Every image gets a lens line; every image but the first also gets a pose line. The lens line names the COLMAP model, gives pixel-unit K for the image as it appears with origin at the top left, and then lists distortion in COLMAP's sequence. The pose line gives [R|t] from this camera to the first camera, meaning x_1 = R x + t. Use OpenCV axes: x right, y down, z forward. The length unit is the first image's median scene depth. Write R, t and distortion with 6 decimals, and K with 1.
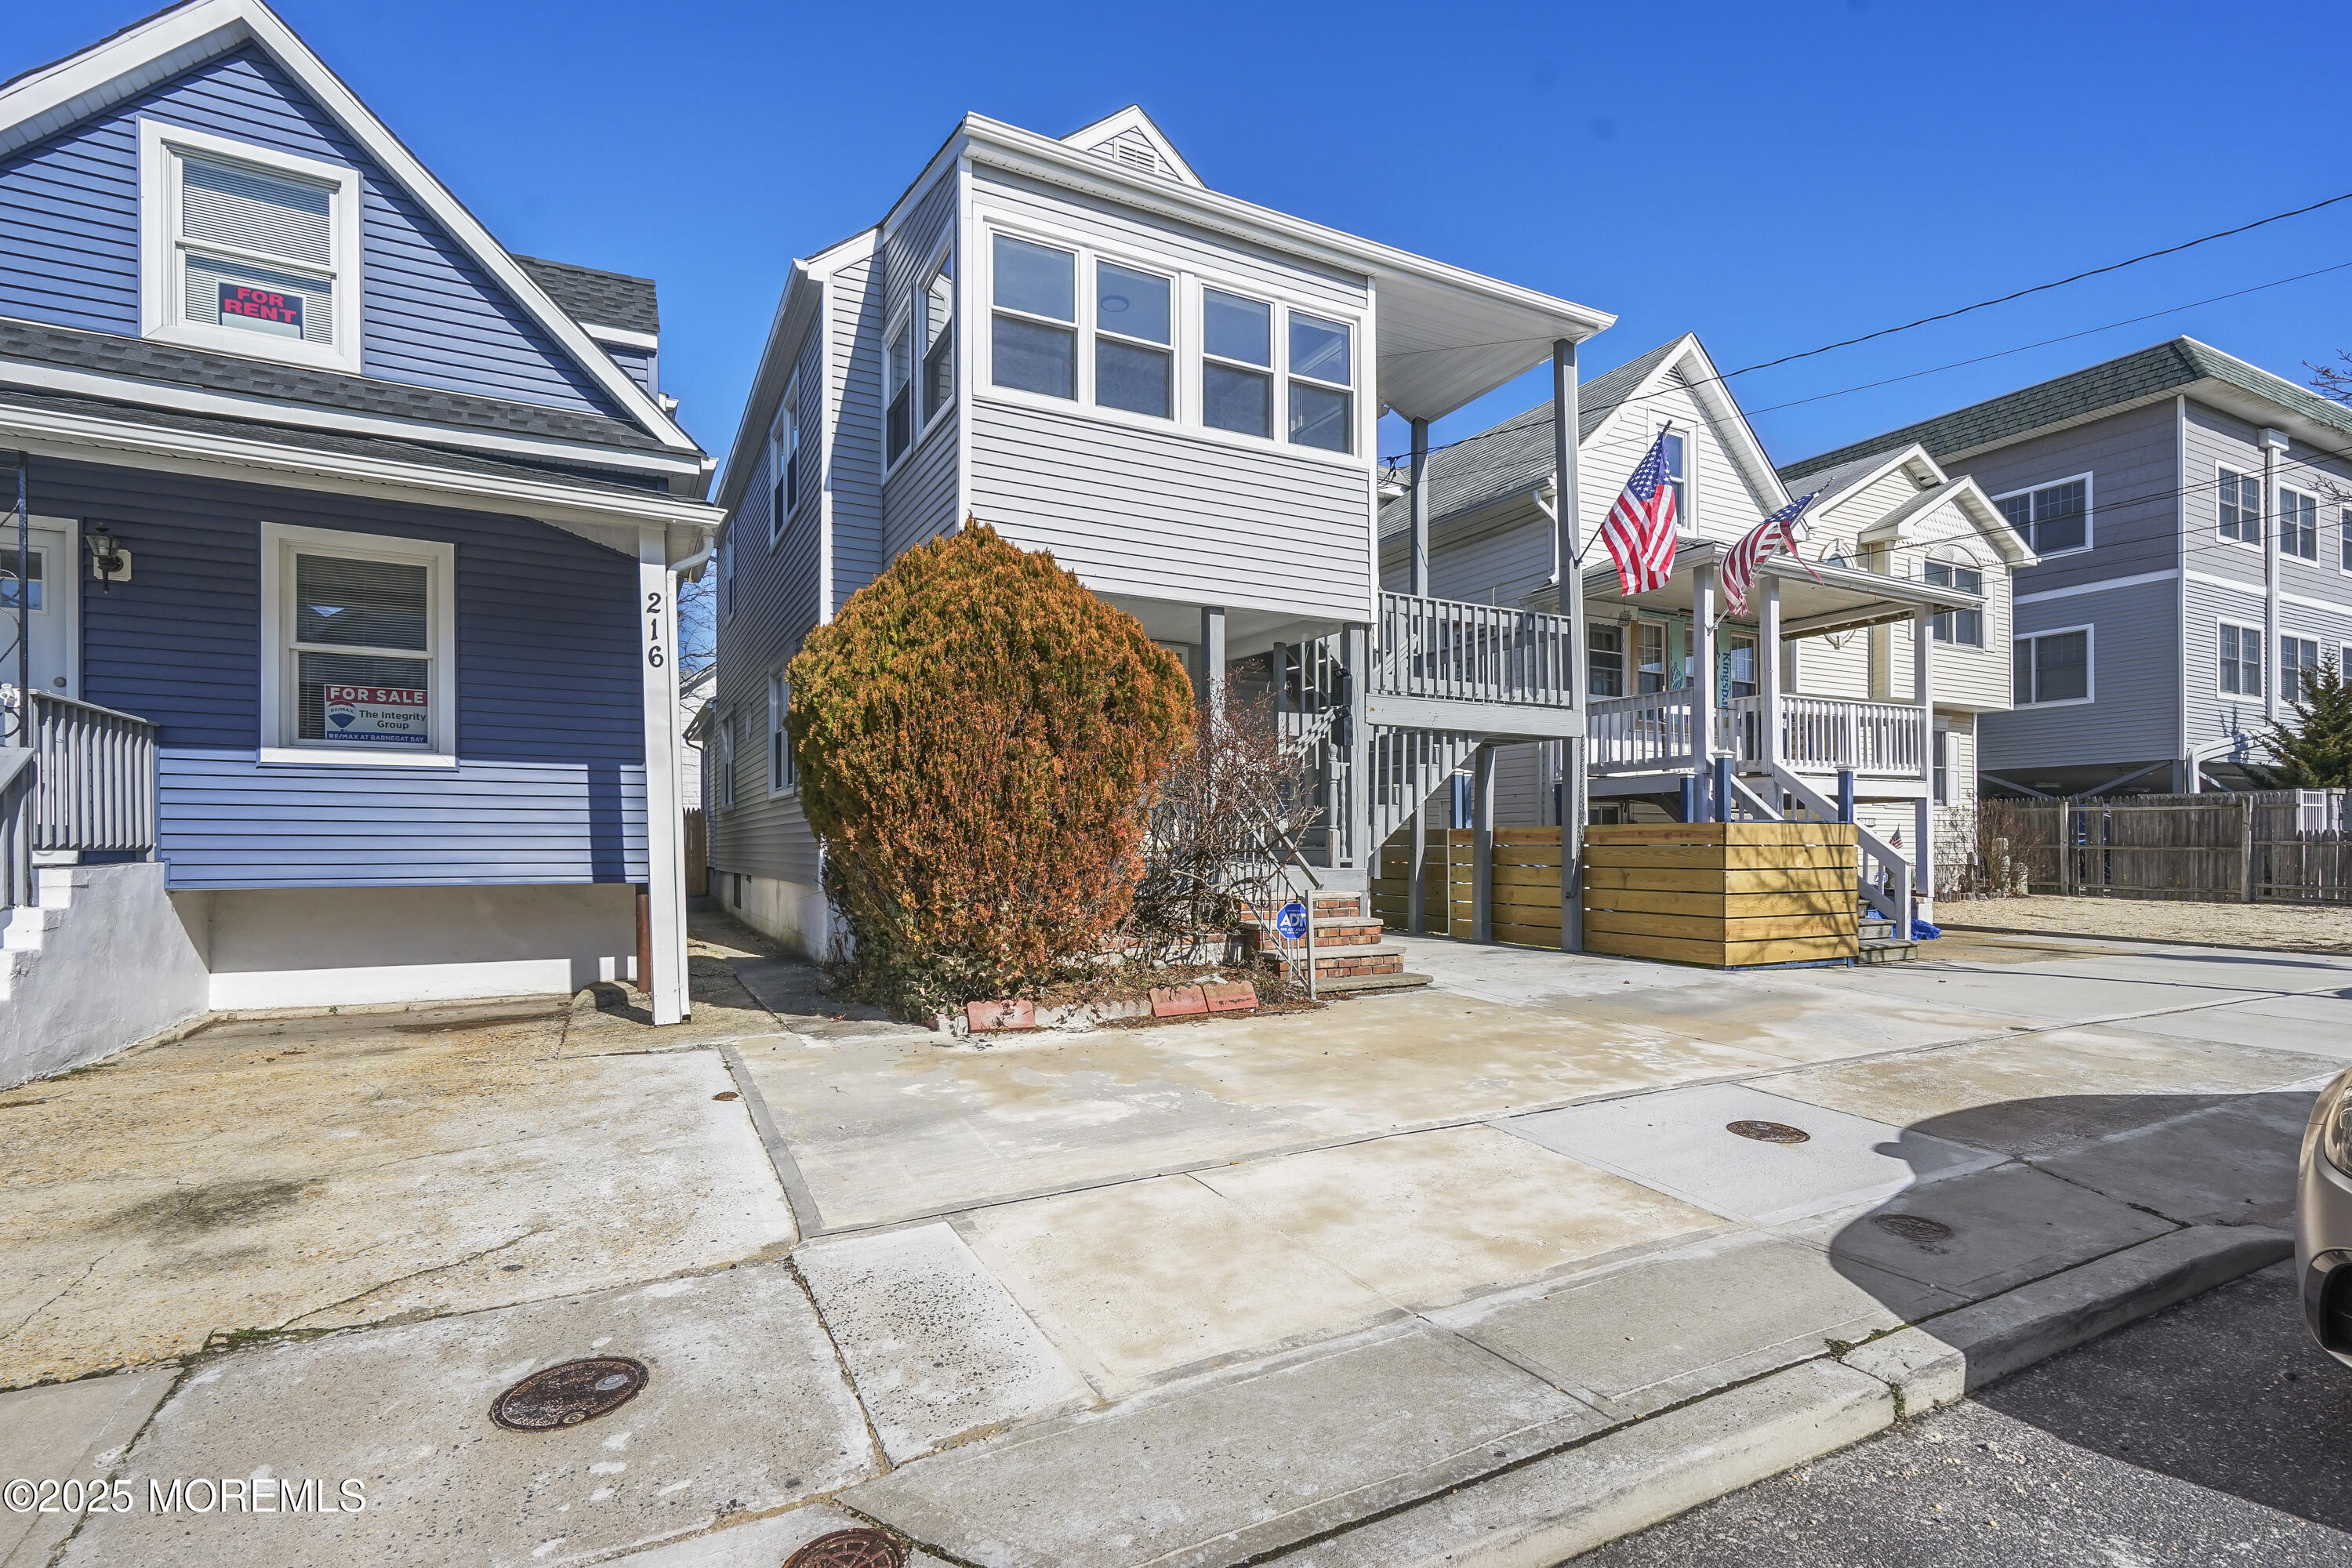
lens RADIAL K [[1079.4, 0, 1166.5], [0, 1079.4, 840.1], [0, 0, 1]] dist [0.005937, 0.002459]
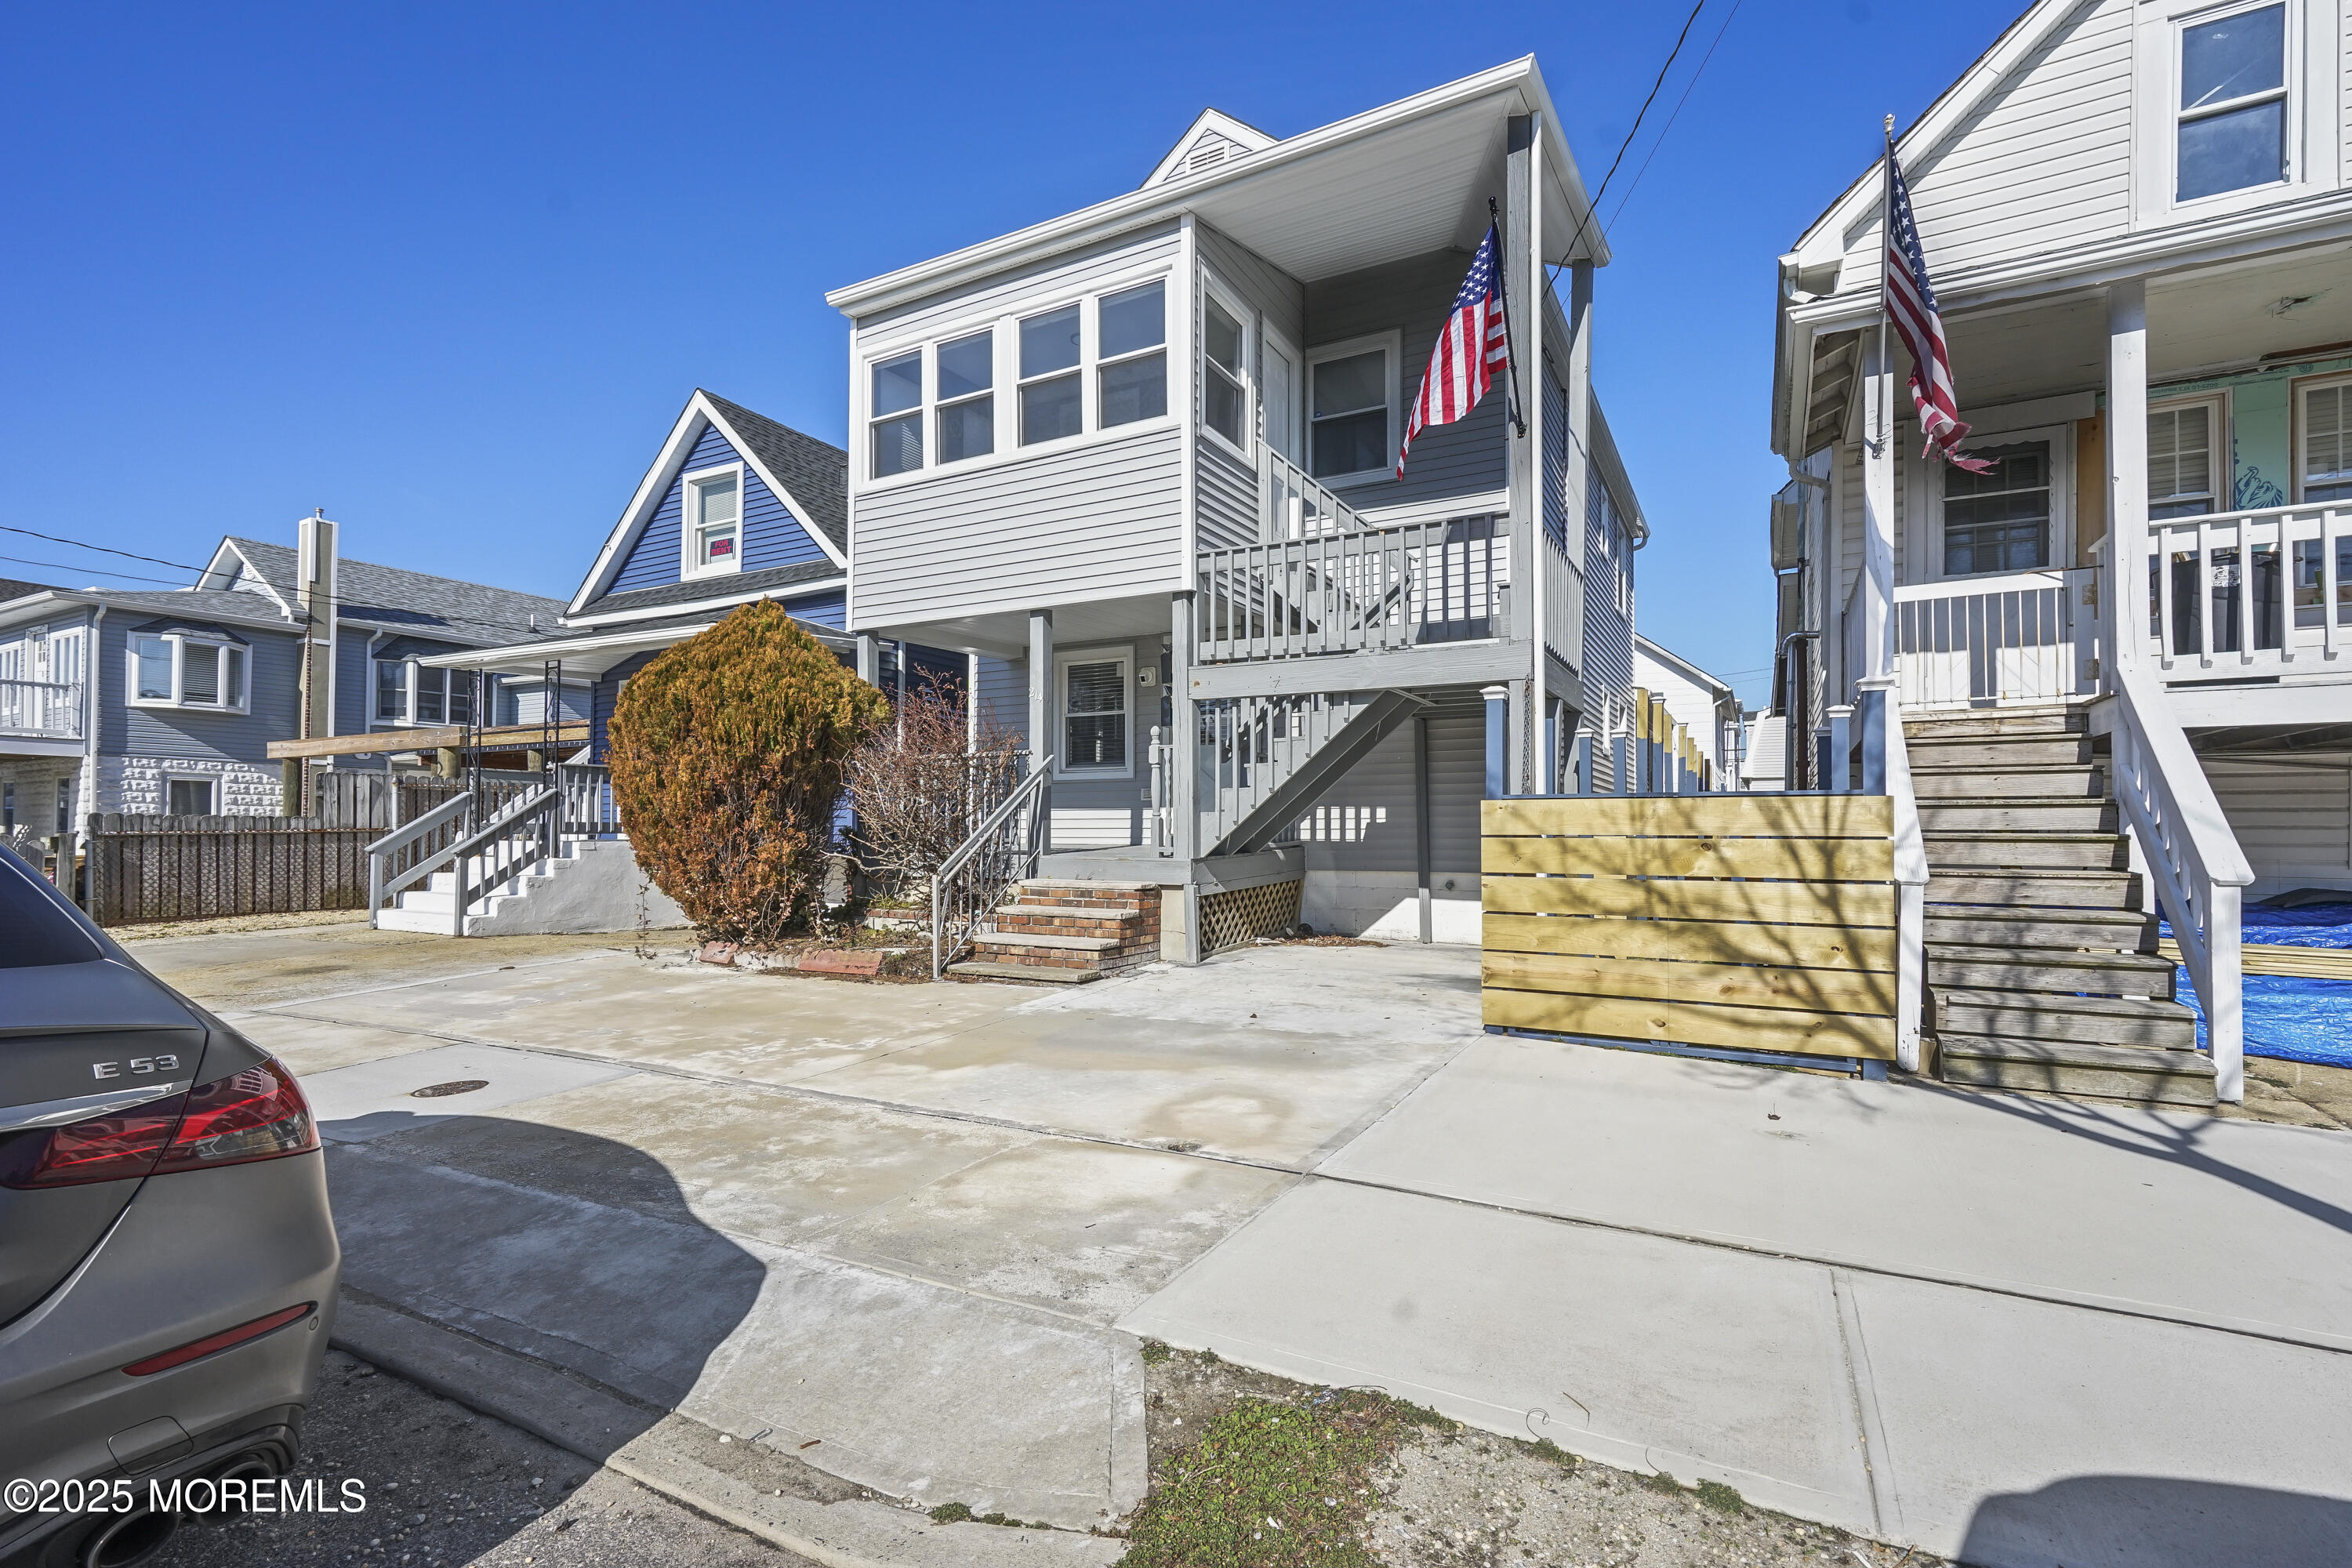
lens RADIAL K [[1079.4, 0, 1178.7], [0, 1079.4, 806.2], [0, 0, 1]] dist [0.005937, 0.002459]
pose [[0.558876, -0.016711, -0.829083, 0.947364], [0.004909, 0.999846, -0.016843, -0.003120], [0.829237, 0.005343, 0.558872, 0.489992]]
